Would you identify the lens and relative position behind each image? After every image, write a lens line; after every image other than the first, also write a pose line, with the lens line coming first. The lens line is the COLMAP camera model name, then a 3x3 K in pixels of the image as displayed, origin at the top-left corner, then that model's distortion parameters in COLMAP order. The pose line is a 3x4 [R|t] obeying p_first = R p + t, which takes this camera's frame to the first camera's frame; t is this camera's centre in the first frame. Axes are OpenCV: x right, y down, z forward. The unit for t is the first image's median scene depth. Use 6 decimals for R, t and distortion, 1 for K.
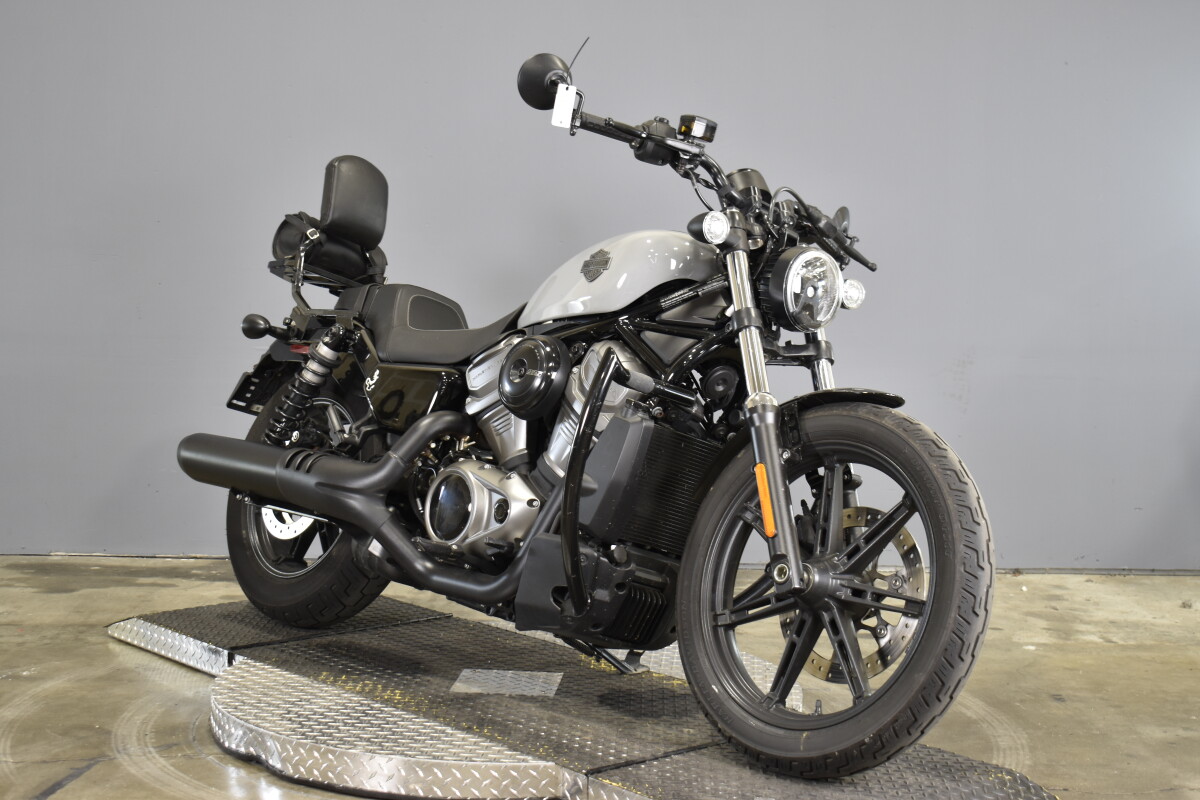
lens RADIAL K [[1969.5, 0, 600.0], [0, 1969.5, 400.0], [0, 0, 1]] dist [0.019216, -0.037653]
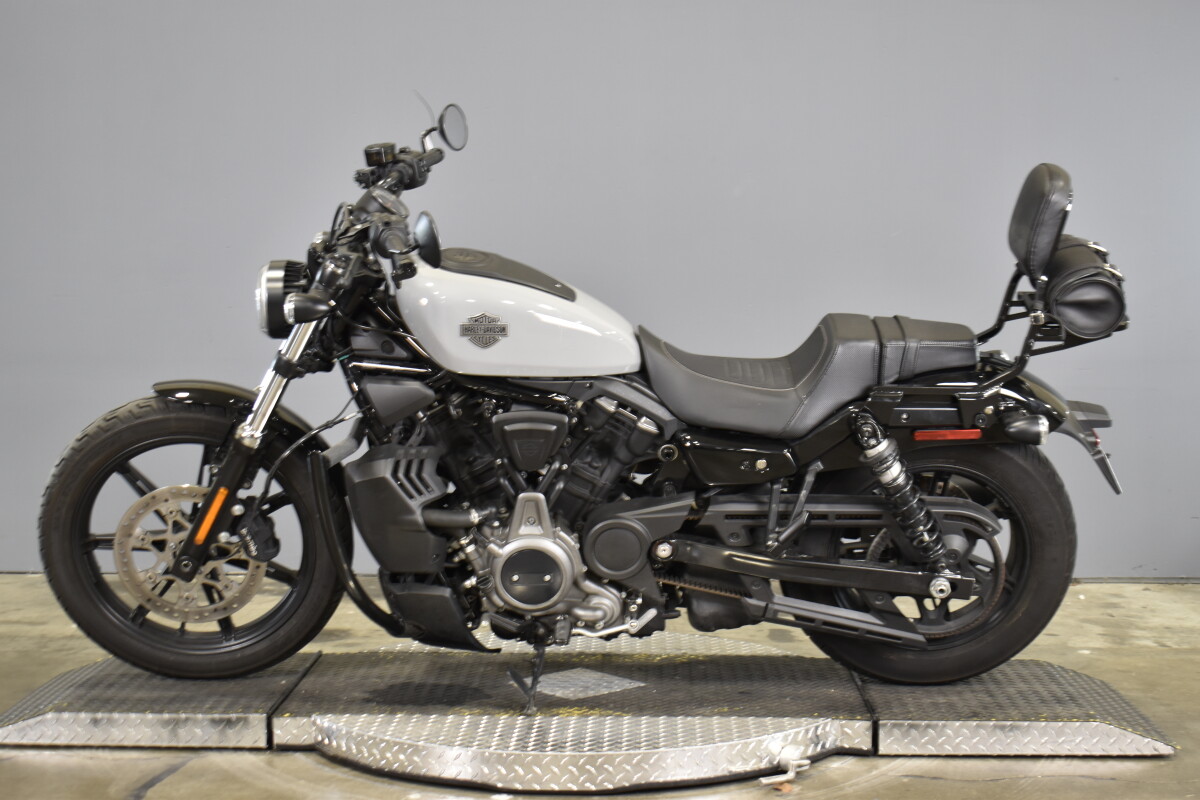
lens RADIAL K [[2063.4, 0, 602.6], [0, 2063.4, 400.6], [0, 0, 1]] dist [0.019168, 0.113941]
pose [[0.999611, -0.011454, -0.025444, -0.003209], [0.011148, 0.999864, -0.012136, 0.005972], [0.025579, 0.011848, 0.999603, -0.085378]]
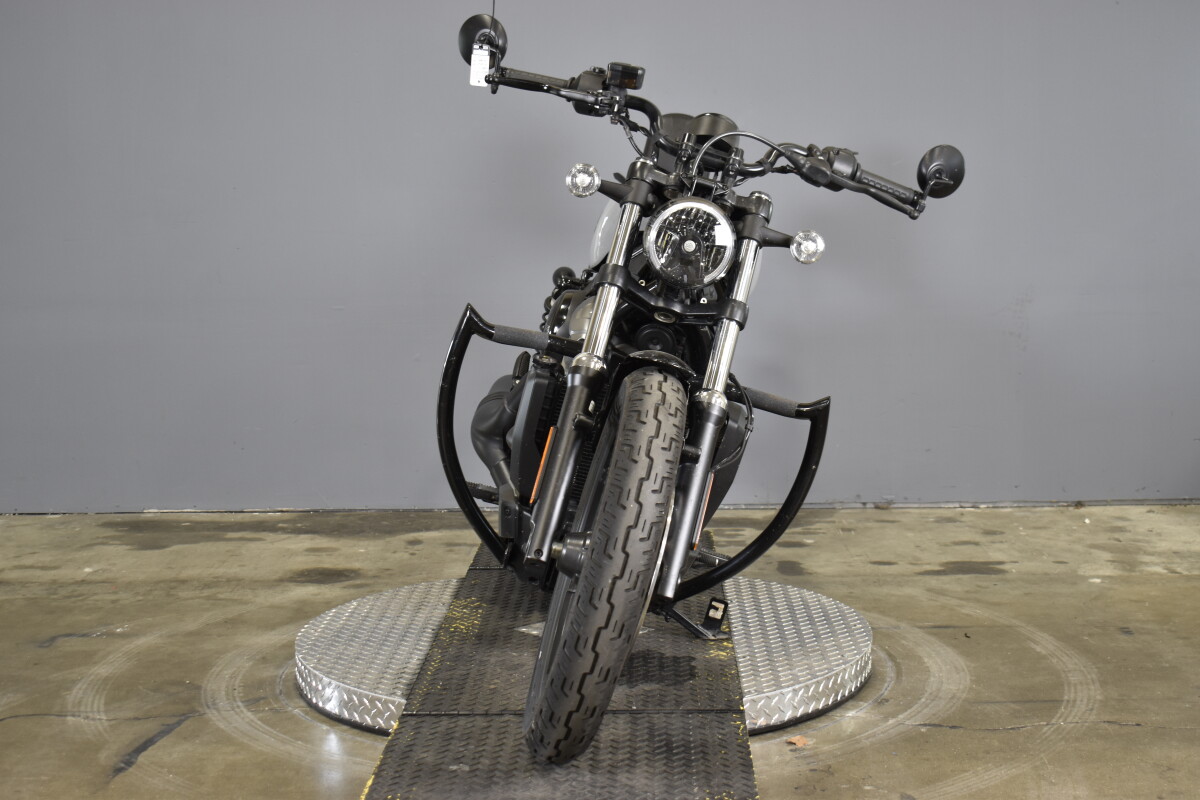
lens RADIAL K [[1864.6, 0, 600.0], [0, 1864.6, 400.0], [0, 0, 1]] dist [0.008035, -0.021477]
pose [[0.998917, -0.027826, -0.037293, 0.000893], [0.028952, 0.999130, 0.030015, -0.004163], [0.036426, -0.031062, 0.998854, 0.032932]]
